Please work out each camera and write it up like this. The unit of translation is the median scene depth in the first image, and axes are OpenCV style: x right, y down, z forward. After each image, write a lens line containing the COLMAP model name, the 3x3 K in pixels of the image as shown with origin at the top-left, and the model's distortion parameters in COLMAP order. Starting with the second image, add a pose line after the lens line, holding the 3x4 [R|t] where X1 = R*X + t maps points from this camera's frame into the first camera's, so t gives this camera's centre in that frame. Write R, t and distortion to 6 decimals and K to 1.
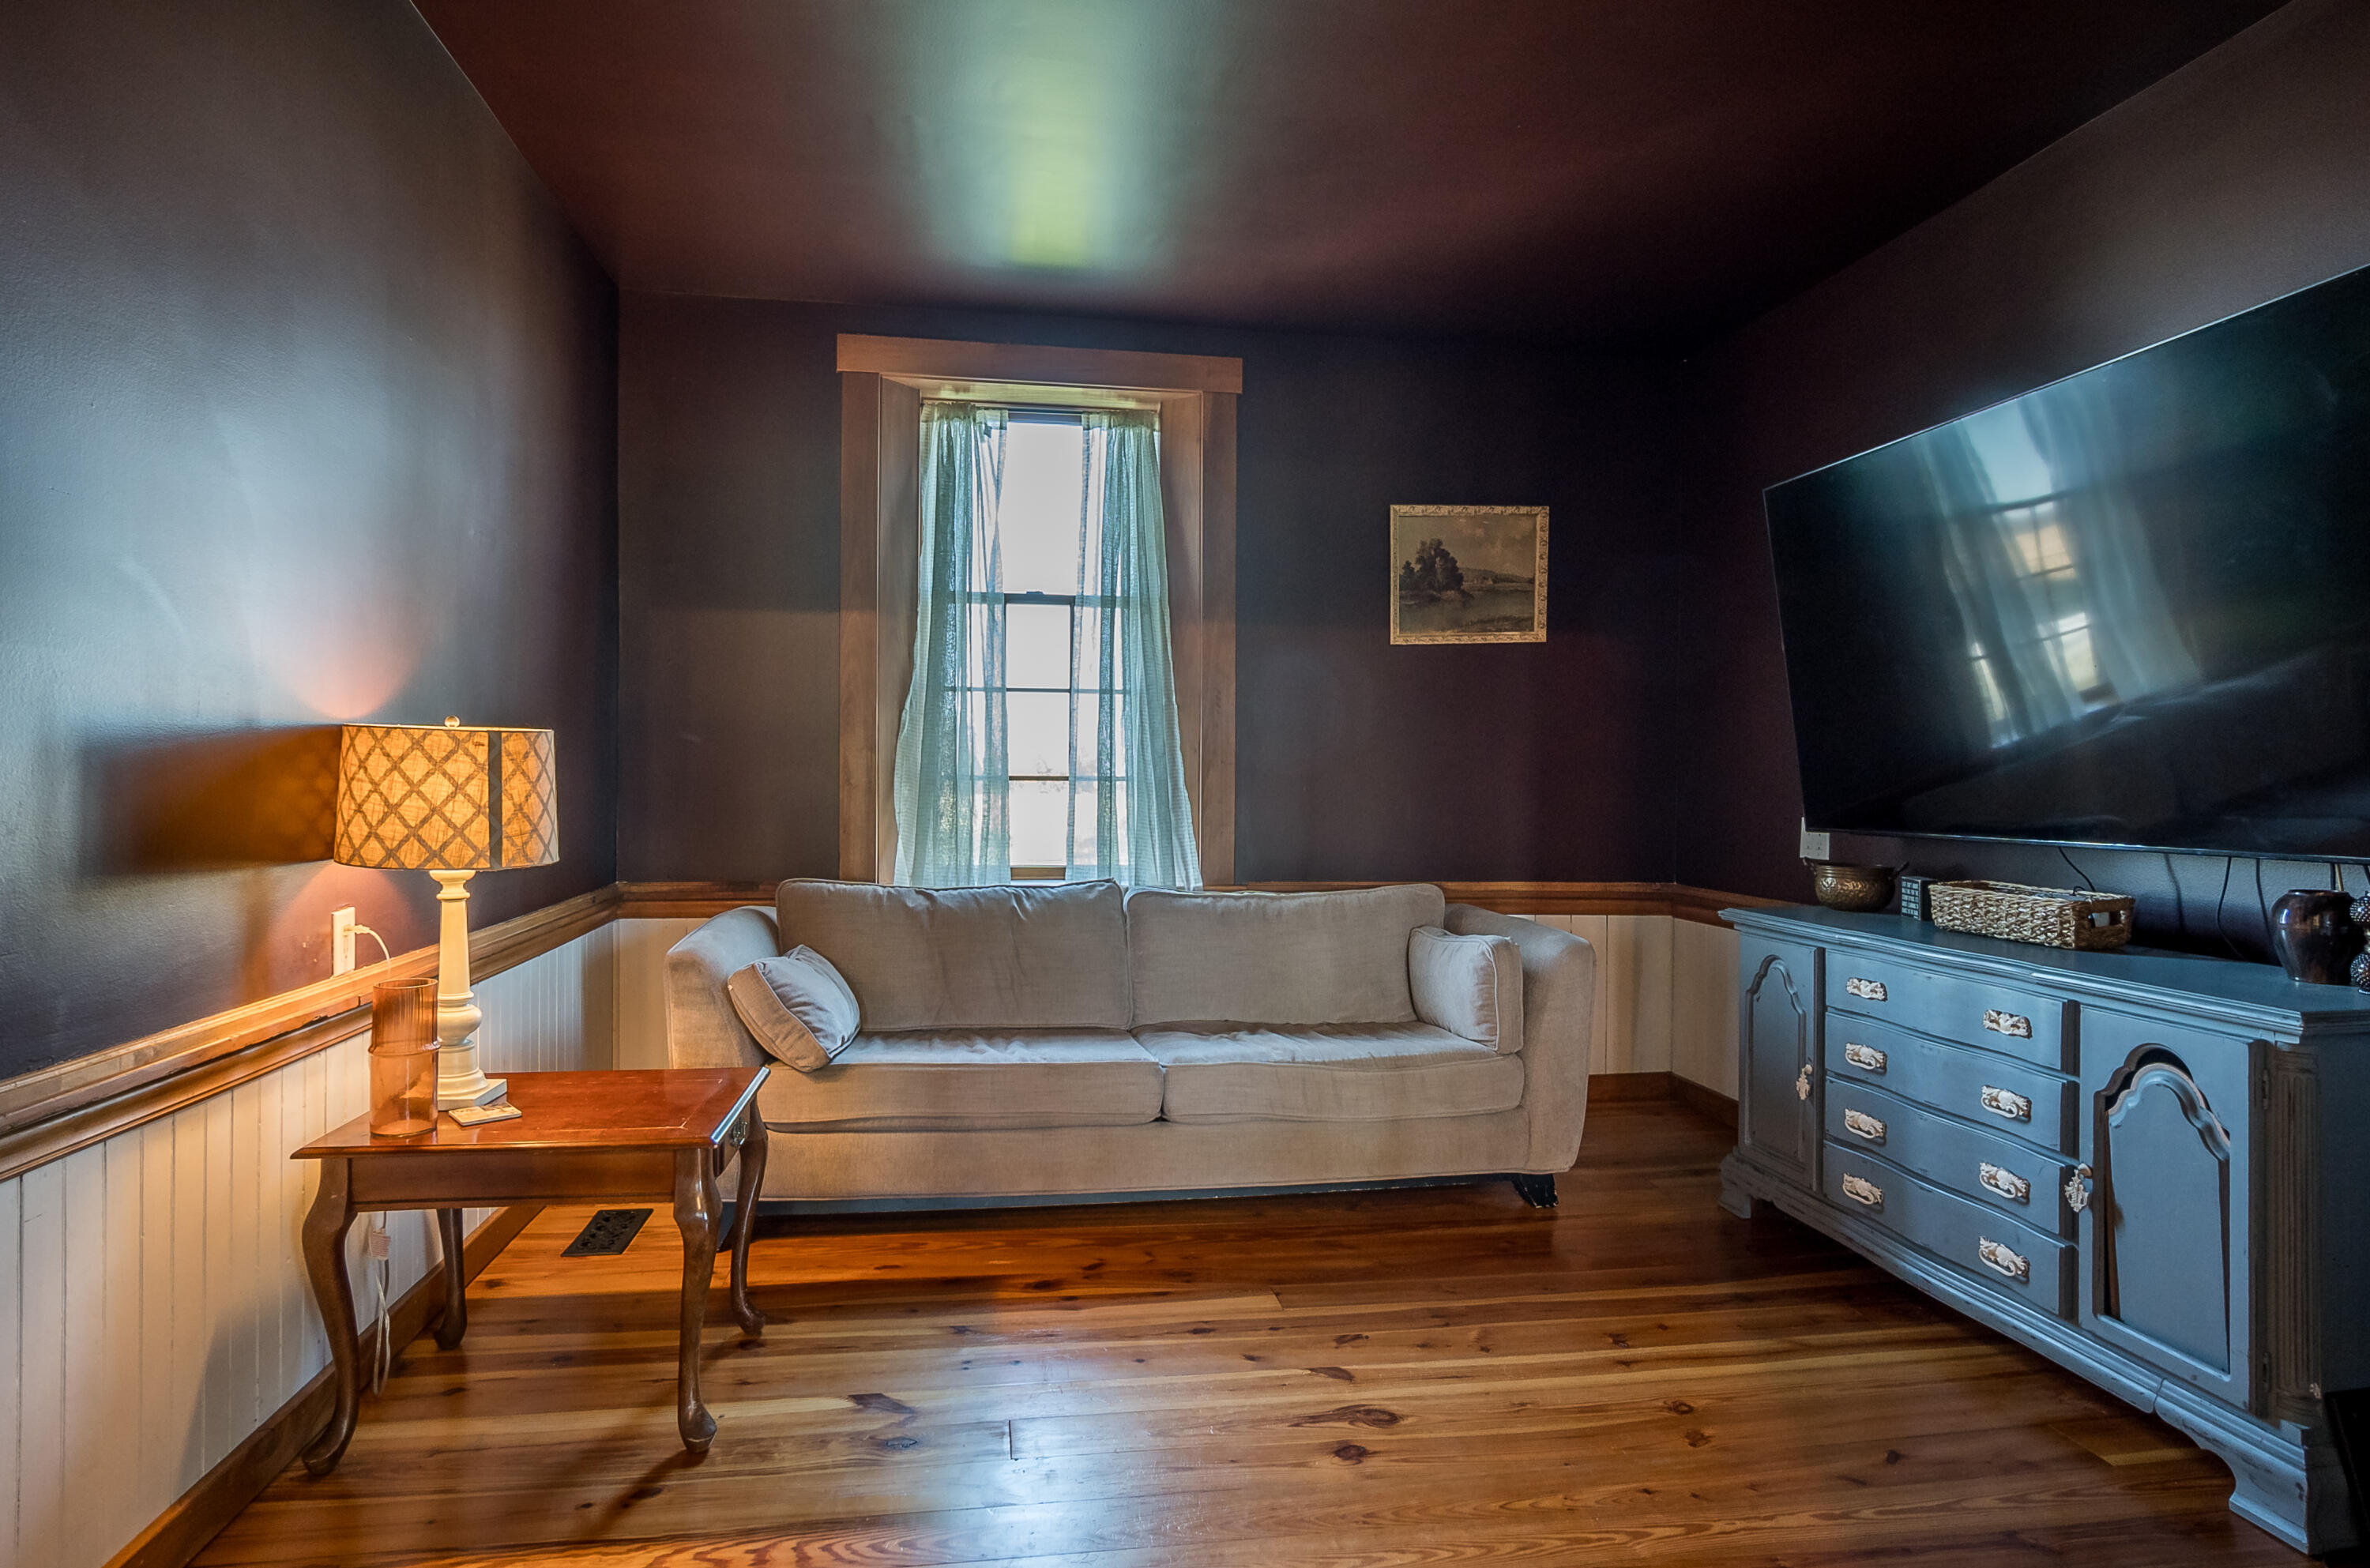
lens RADIAL K [[1224.0, 0, 1185.0], [0, 1224.0, 784.0], [0, 0, 1]] dist [-0.014840, 0.000133]
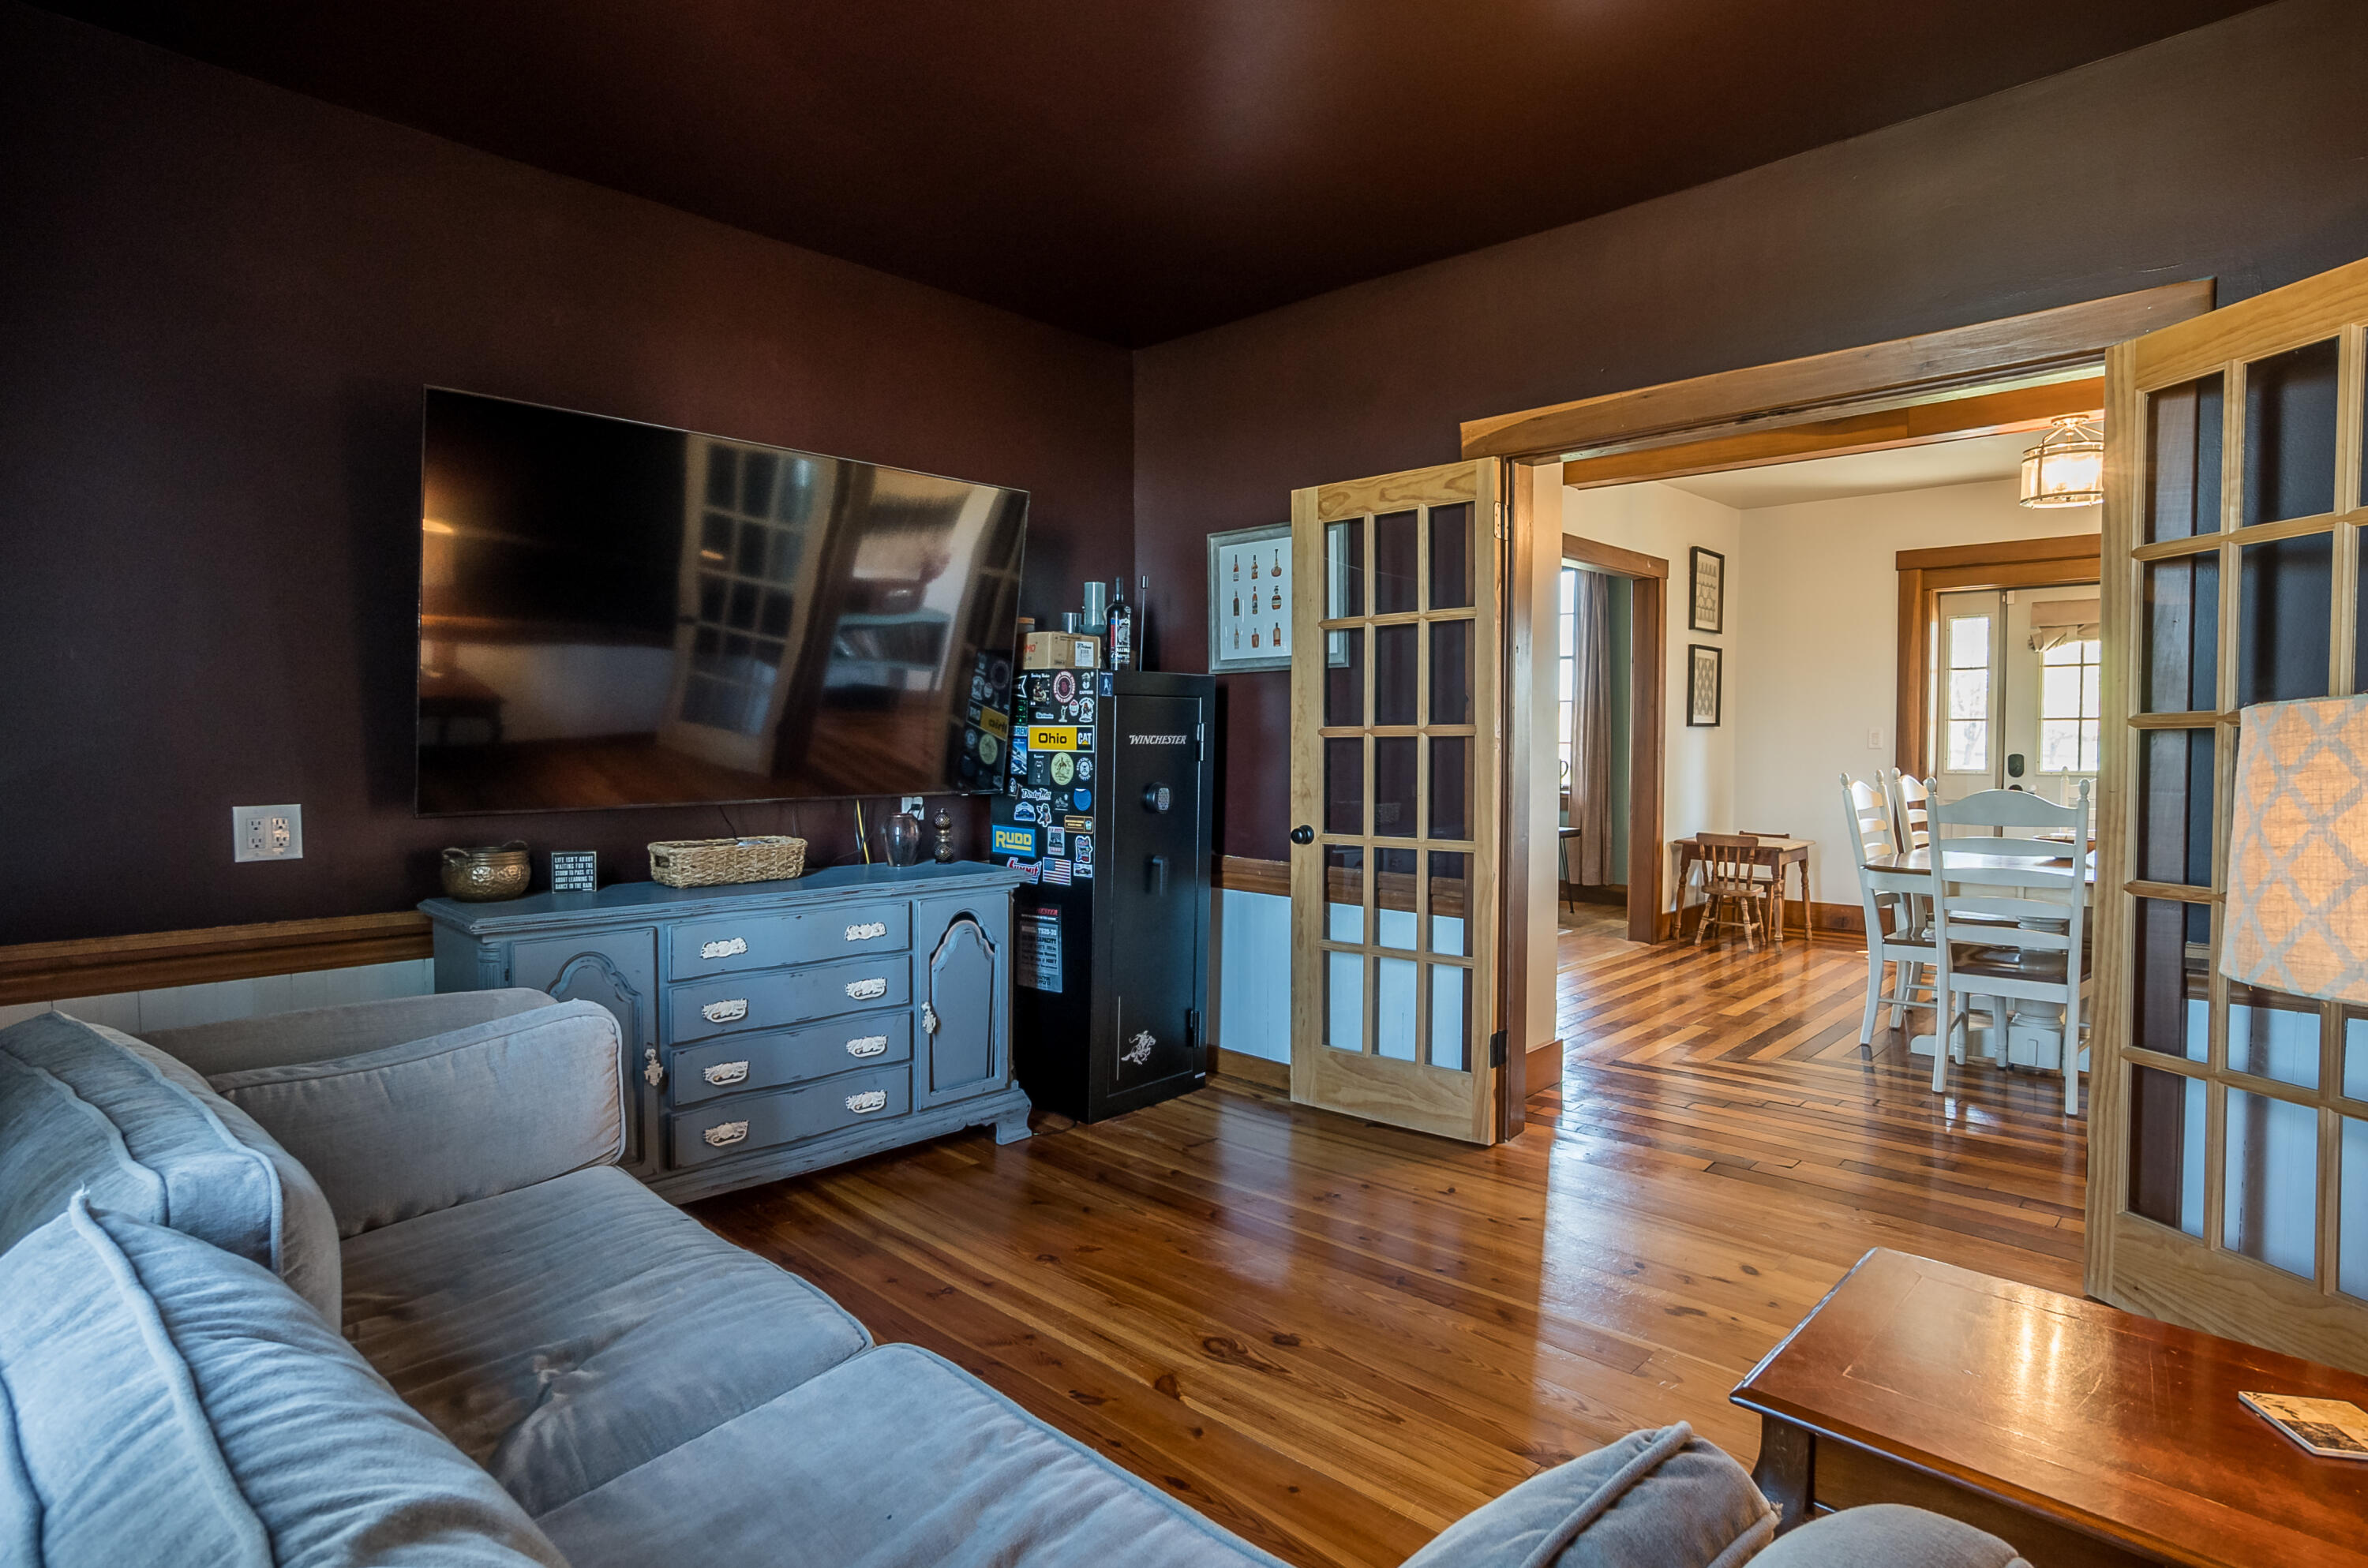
lens RADIAL K [[1222.8, 0, 1184.0], [0, 1222.8, 784.0], [0, 0, 1]] dist [-0.014840, 0.000133]
pose [[-0.616153, -0.033056, 0.786932, -0.616791], [-0.007352, 0.999317, 0.036221, -0.018756], [-0.787592, 0.016532, -0.615976, 1.570547]]
